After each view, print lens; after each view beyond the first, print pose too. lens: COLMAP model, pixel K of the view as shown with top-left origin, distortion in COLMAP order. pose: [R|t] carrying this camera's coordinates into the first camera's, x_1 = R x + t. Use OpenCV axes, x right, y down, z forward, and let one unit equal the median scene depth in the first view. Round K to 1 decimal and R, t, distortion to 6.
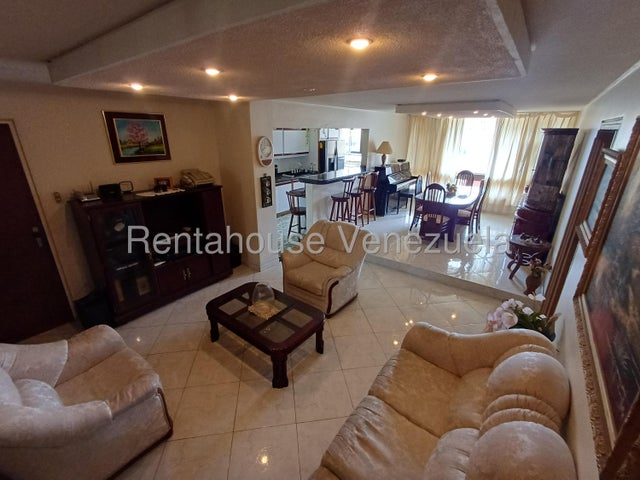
lens RADIAL K [[291.2, 0, 319.3], [0, 291.2, 239.3], [0, 0, 1]] dist [0.001796, 0.000106]
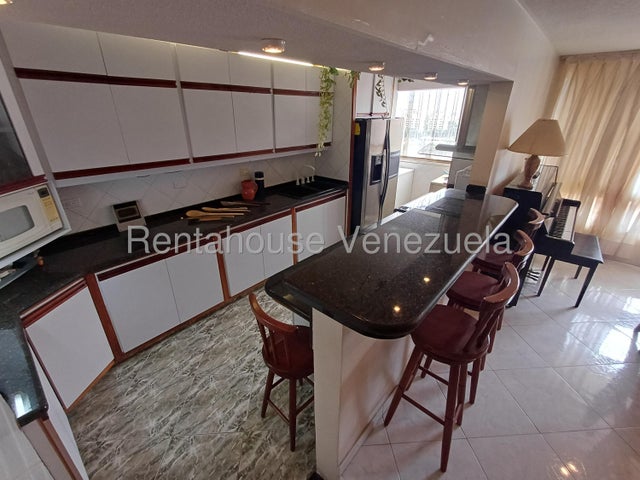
lens RADIAL K [[291.2, 0, 319.5], [0, 291.2, 239.9], [0, 0, 1]] dist [0.001796, 0.000106]
pose [[0.997523, 0.021846, -0.066867, -0.019508], [-0.017587, 0.997818, 0.063632, -0.170798], [0.068111, -0.062299, 0.995731, 0.510498]]
